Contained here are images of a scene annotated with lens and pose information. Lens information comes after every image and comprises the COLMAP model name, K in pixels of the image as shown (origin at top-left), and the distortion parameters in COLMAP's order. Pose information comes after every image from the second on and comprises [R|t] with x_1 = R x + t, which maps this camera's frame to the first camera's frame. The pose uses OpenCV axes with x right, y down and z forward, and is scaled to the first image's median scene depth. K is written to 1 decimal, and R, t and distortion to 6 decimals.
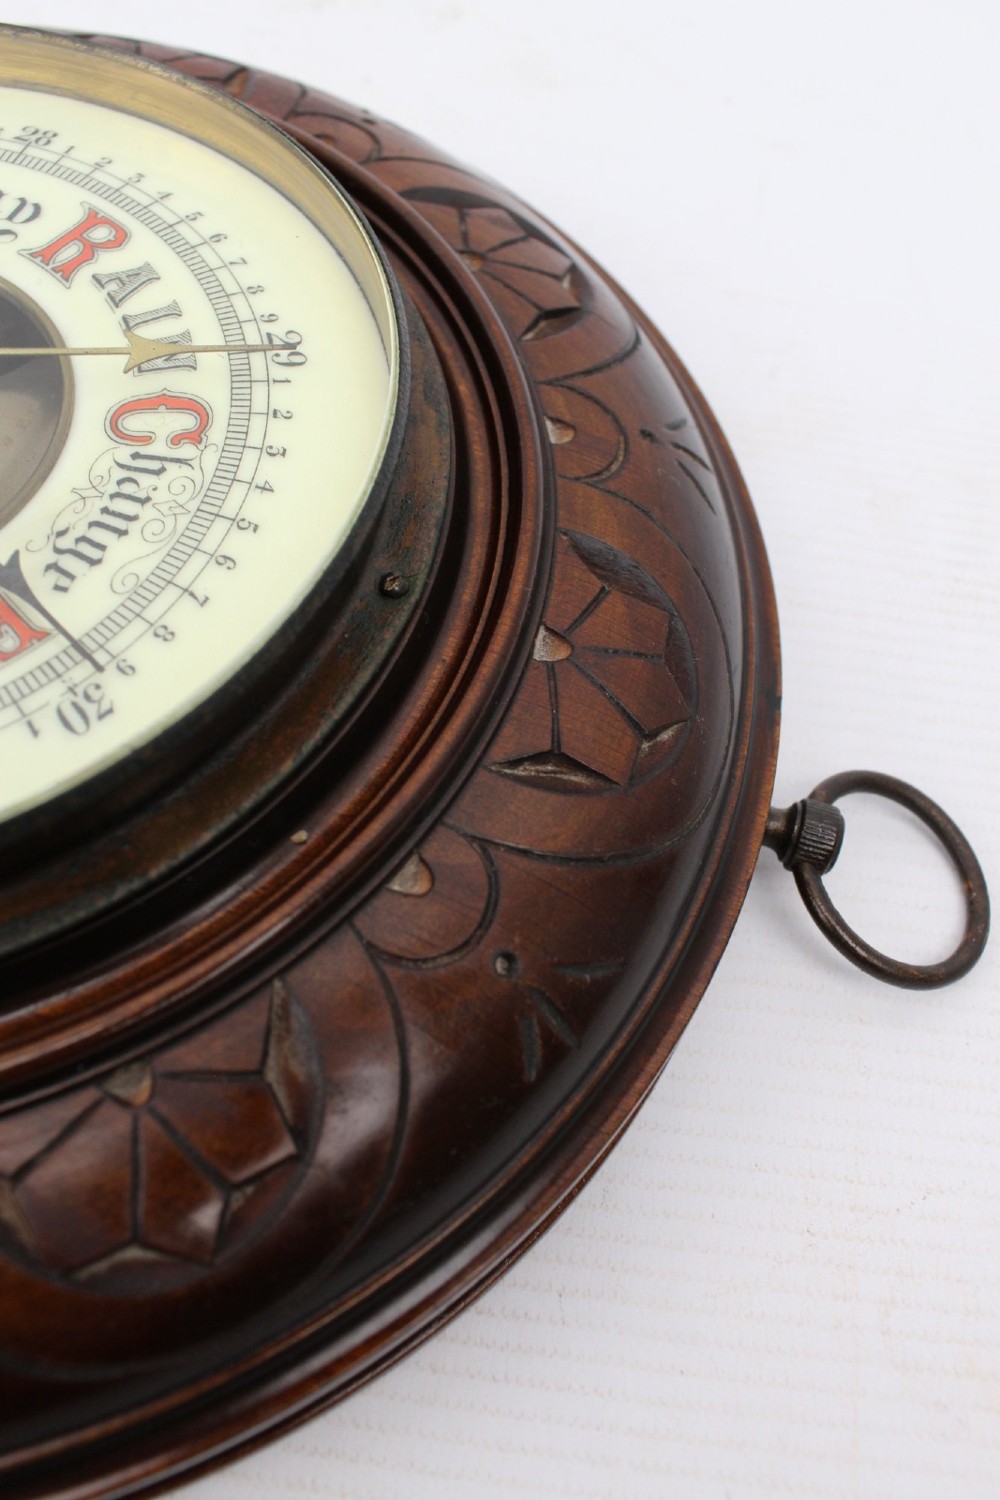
lens RADIAL K [[1323.3, 0, 477.6], [0, 1323.3, 748.6], [0, 0, 1]] dist [-0.158358, 0.130362]
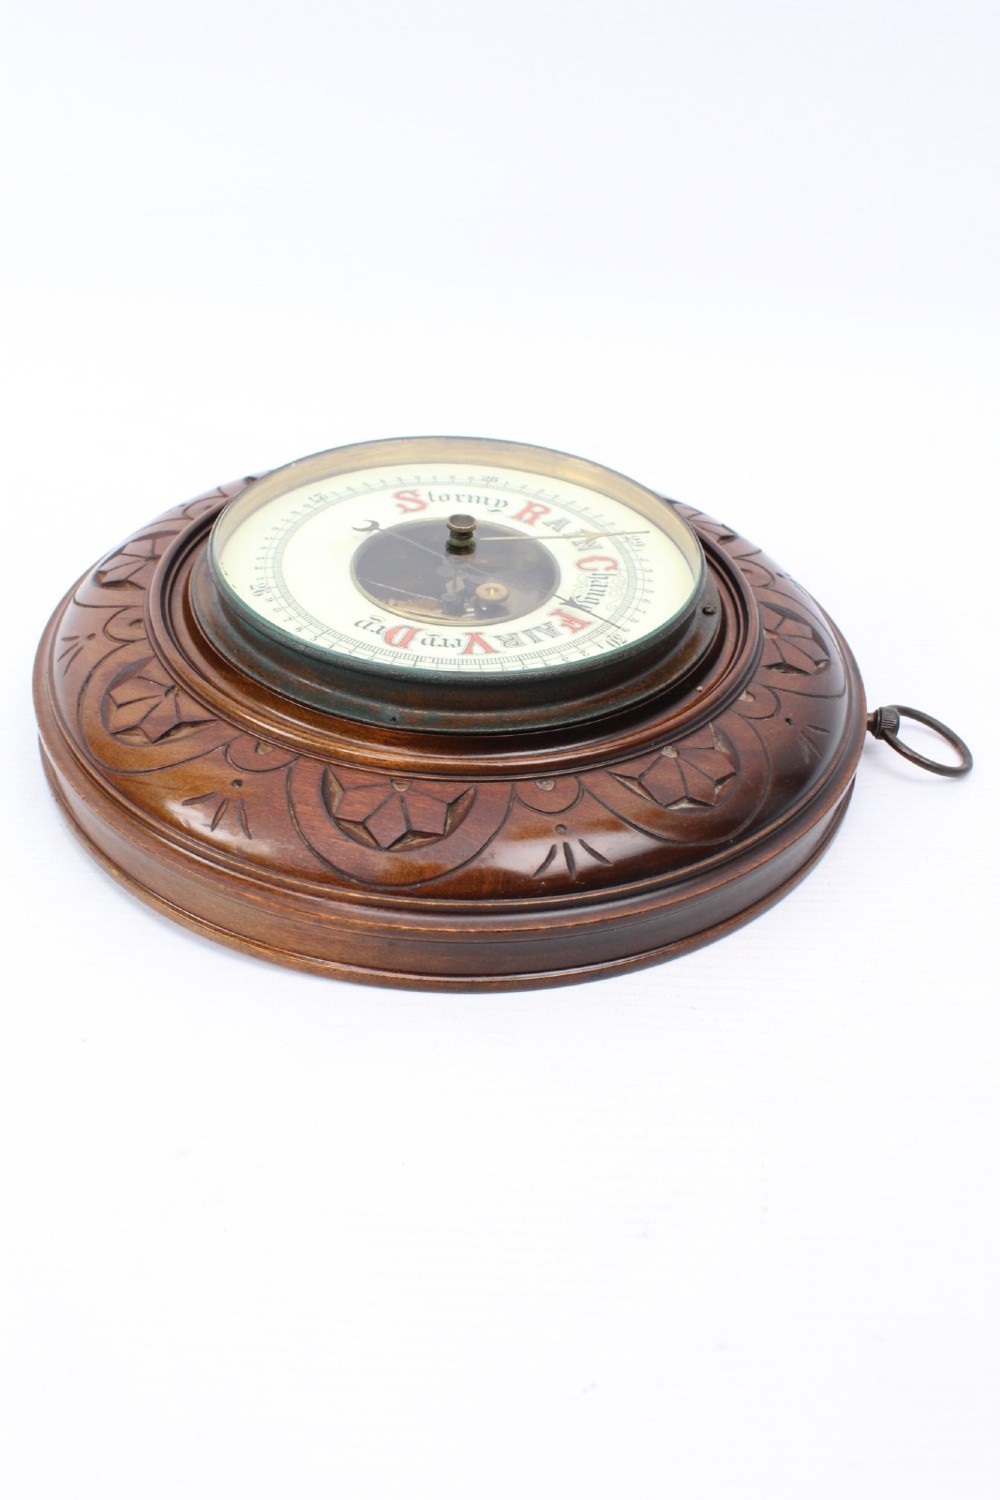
lens RADIAL K [[1376.6, 0, 500.0], [0, 1376.6, 750.0], [0, 0, 1]] dist [-0.122166, 0.001454]
pose [[0.991959, -0.097823, 0.080303, -0.683184], [0.120252, 0.926325, -0.357018, 0.992377], [-0.039462, 0.363804, 0.930639, -1.292786]]
